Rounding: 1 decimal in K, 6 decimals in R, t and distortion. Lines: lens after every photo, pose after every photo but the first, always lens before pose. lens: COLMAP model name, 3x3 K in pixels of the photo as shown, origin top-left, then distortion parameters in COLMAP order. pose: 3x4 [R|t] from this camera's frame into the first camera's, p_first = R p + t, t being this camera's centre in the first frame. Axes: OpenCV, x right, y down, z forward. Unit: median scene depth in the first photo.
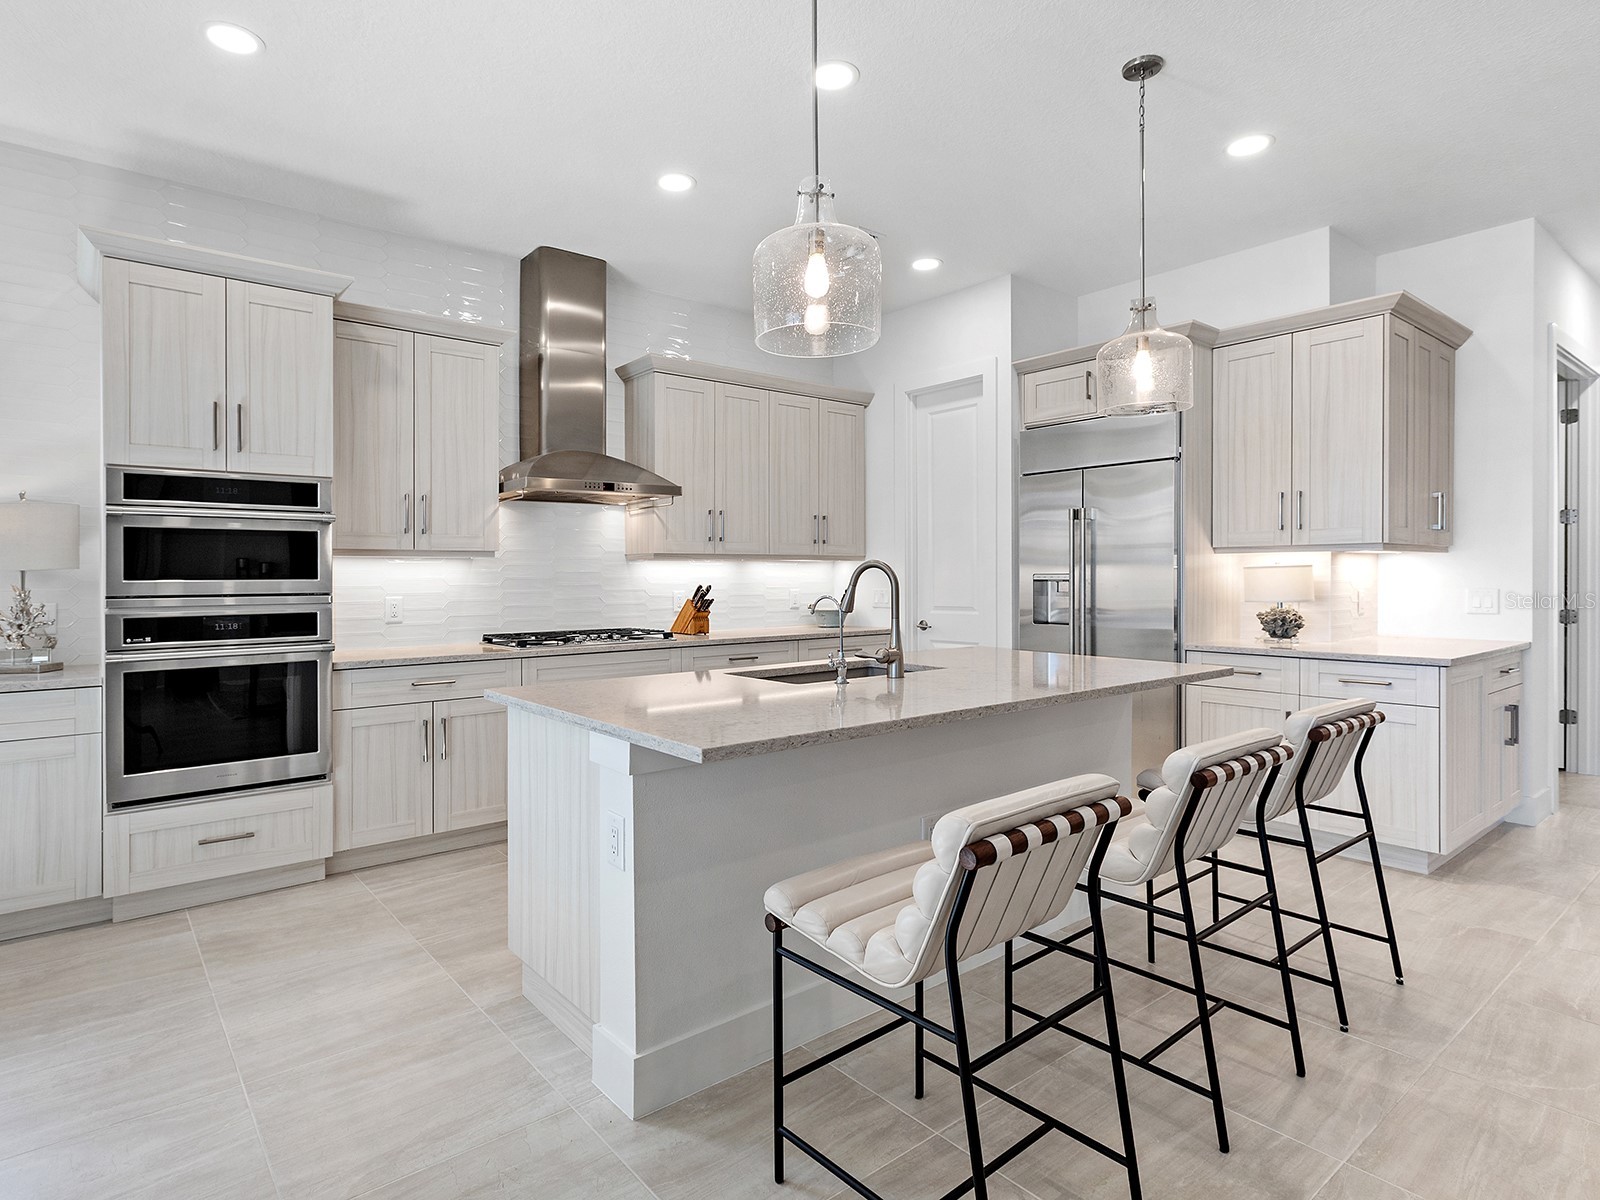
lens RADIAL K [[866.0, 0, 750.7], [0, 866.0, 578.1], [0, 0, 1]] dist [0.001008, -0.000767]
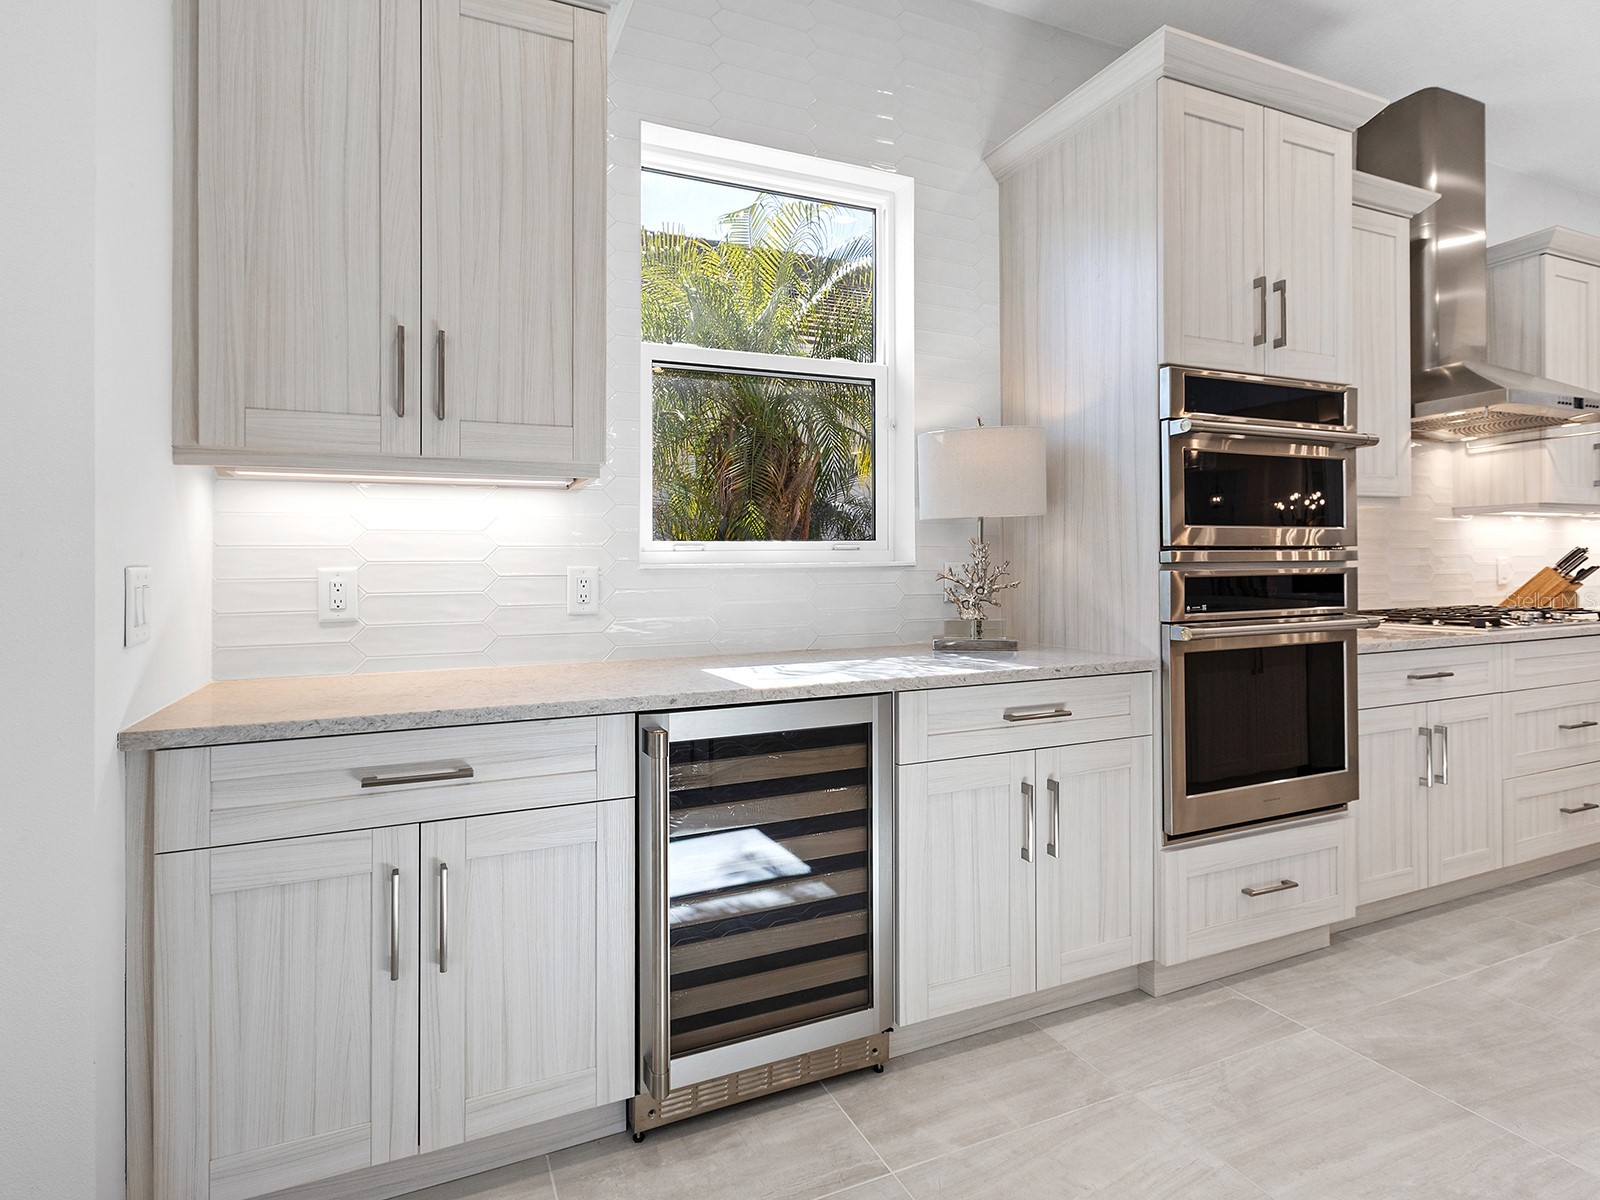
lens RADIAL K [[836.1, 0, 783.1], [0, 836.1, 576.7], [0, 0, 1]] dist [0.000203, 0.000032]
pose [[0.966268, -0.006526, -0.257457, -0.642332], [0.007280, 0.999972, 0.001976, 0.031174], [0.257437, -0.003784, 0.966288, 0.183435]]
